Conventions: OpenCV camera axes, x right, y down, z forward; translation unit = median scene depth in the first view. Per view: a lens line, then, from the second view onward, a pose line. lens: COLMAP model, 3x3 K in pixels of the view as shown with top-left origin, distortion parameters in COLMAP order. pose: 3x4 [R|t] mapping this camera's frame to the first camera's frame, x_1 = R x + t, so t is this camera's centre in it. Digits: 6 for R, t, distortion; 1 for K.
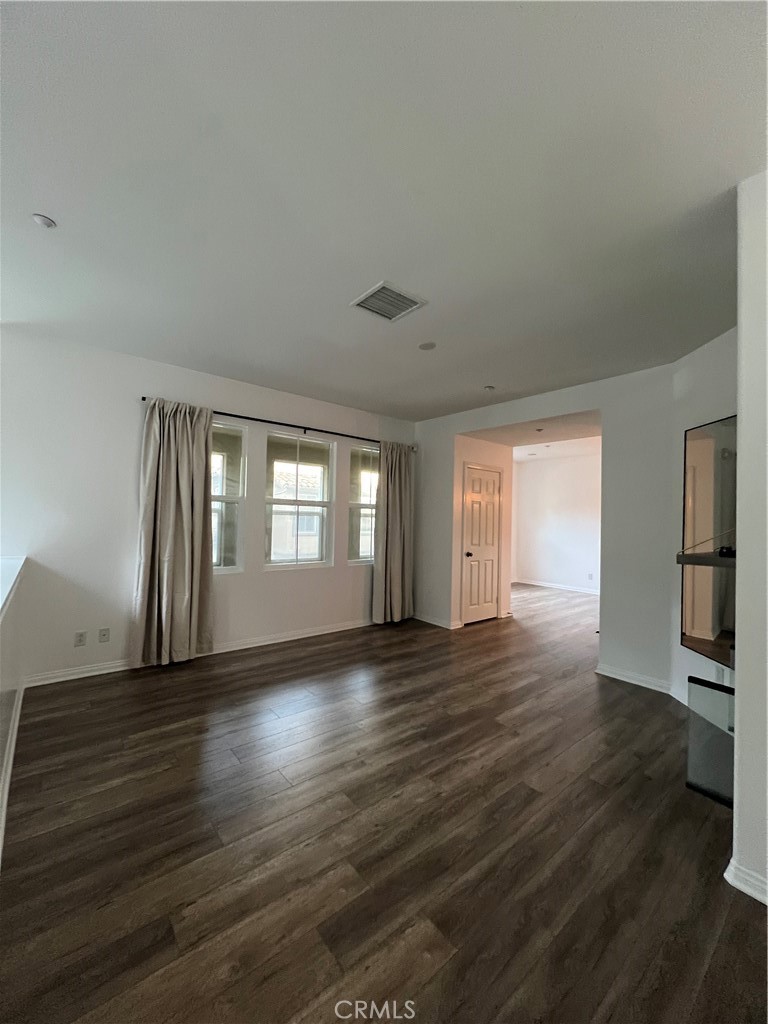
lens RADIAL K [[408.3, 0, 382.4], [0, 408.3, 508.8], [0, 0, 1]] dist [-0.003469, -0.000348]
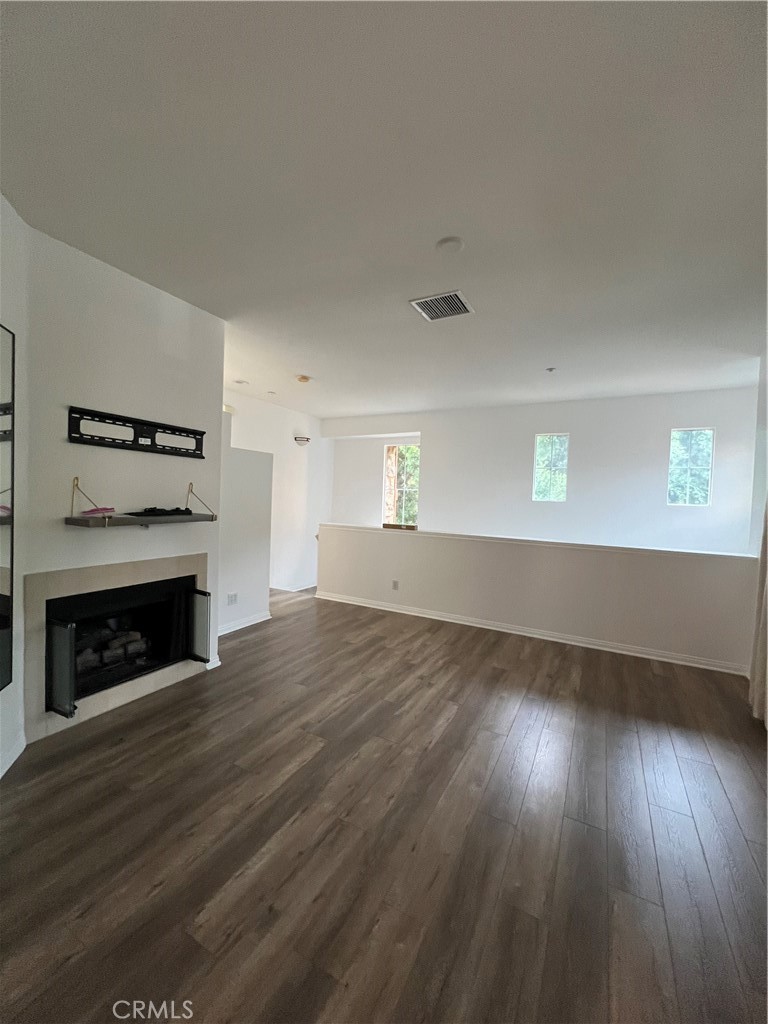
lens RADIAL K [[408.3, 0, 385.4], [0, 408.3, 514.3], [0, 0, 1]] dist [-0.003469, -0.000348]
pose [[-0.923294, -0.043872, -0.381581, 0.627591], [-0.052299, 0.998562, 0.011738, 0.058183], [0.380517, 0.030794, -0.924261, 2.259042]]
